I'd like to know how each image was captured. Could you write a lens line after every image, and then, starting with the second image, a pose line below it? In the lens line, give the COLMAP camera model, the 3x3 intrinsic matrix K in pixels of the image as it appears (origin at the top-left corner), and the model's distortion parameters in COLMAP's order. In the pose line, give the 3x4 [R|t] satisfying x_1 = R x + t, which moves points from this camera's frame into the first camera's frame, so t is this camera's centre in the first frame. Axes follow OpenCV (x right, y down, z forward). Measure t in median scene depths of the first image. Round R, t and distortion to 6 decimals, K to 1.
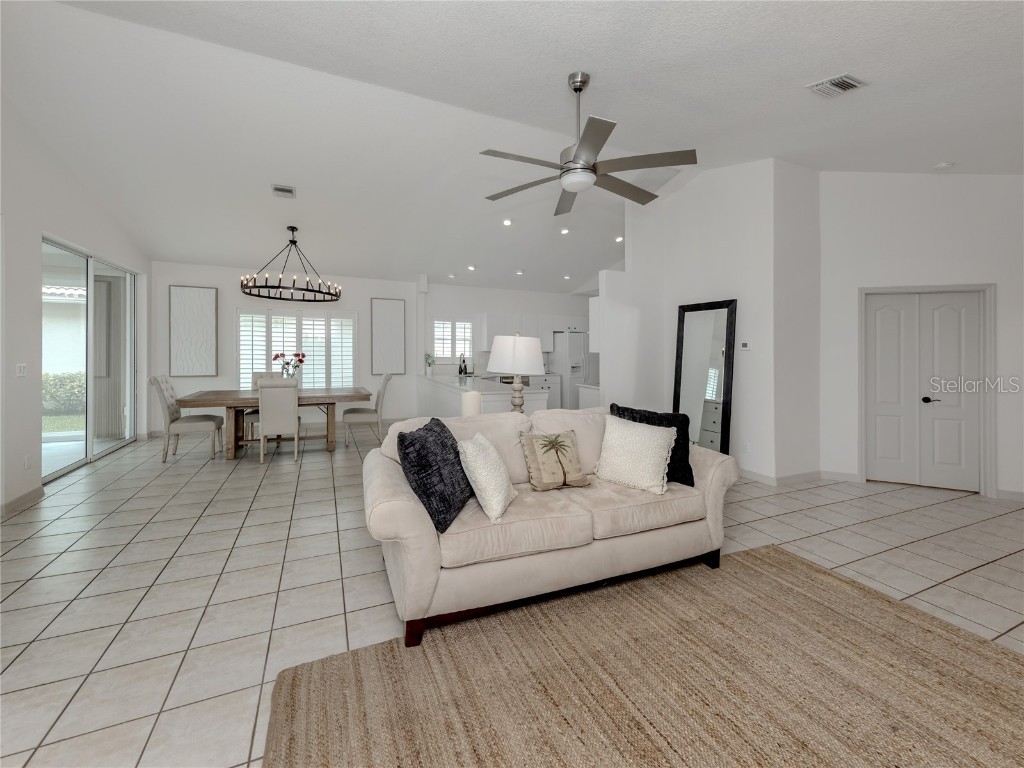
lens RADIAL K [[416.5, 0, 512.4], [0, 416.5, 351.8], [0, 0, 1]] dist [0.001962, 0.000123]
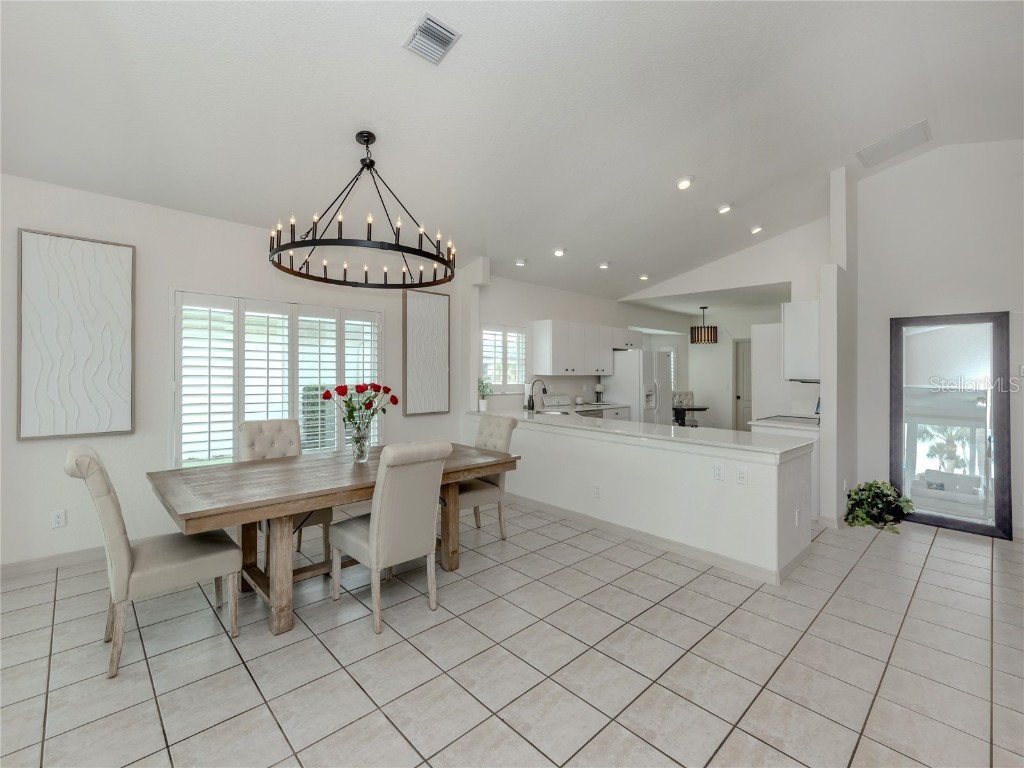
lens RADIAL K [[458.3, 0, 511.4], [0, 458.3, 366.1], [0, 0, 1]] dist [-0.013510, -0.000238]
pose [[0.941958, 0.001014, 0.335730, -0.466227], [0.002784, 0.999937, -0.010830, -0.010016], [-0.335720, 0.011136, 0.941896, 0.360334]]
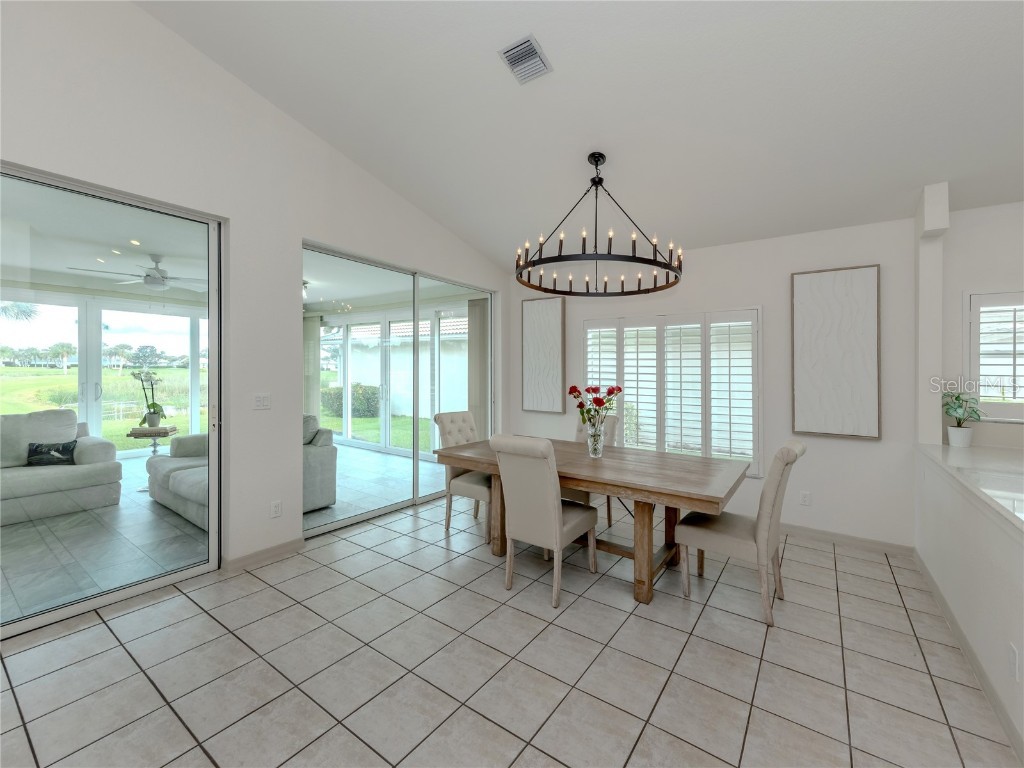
lens RADIAL K [[435.9, 0, 541.4], [0, 435.9, 374.0], [0, 0, 1]] dist [0.026641, 0.000025]
pose [[0.527018, -0.000585, -0.849854, -0.064977], [-0.014713, 0.999844, -0.009812, -0.004074], [0.849727, 0.017675, 0.526927, 0.544490]]
